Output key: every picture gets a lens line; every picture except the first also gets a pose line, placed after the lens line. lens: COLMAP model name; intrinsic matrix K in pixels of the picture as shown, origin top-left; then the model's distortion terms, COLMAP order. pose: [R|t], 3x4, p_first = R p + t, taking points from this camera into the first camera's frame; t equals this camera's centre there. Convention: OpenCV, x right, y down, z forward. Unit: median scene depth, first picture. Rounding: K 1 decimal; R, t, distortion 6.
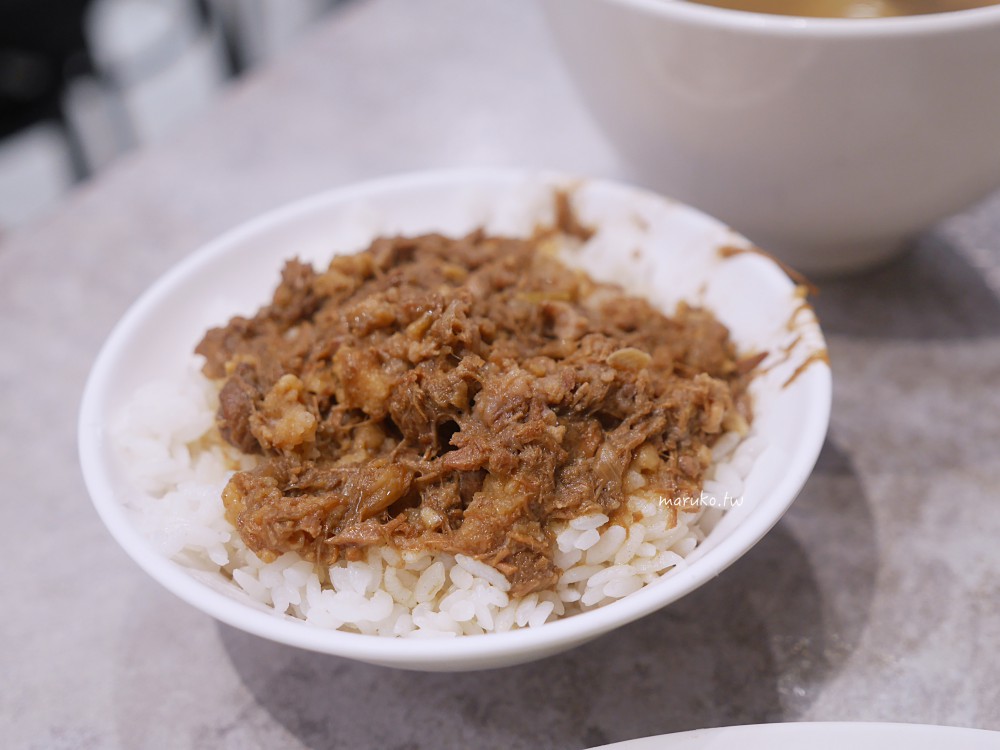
lens RADIAL K [[1431.1, 0, 501.3], [0, 1431.1, 372.1], [0, 0, 1]] dist [0.018310, 0.000000]
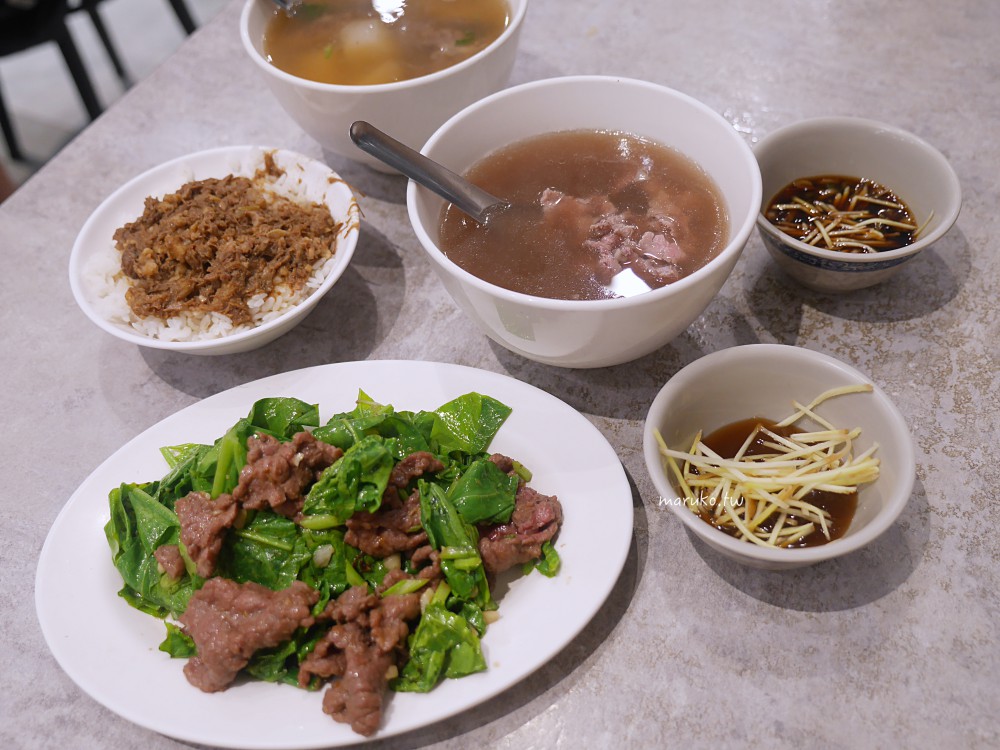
lens RADIAL K [[1100.6, 0, 503.3], [0, 1100.6, 378.9], [0, 0, 1]] dist [0.010534, 0.000000]
pose [[0.996493, -0.073753, 0.039532, 0.396090], [0.064876, 0.979308, 0.191695, -0.105723], [-0.052852, -0.188458, 0.980658, -1.033934]]
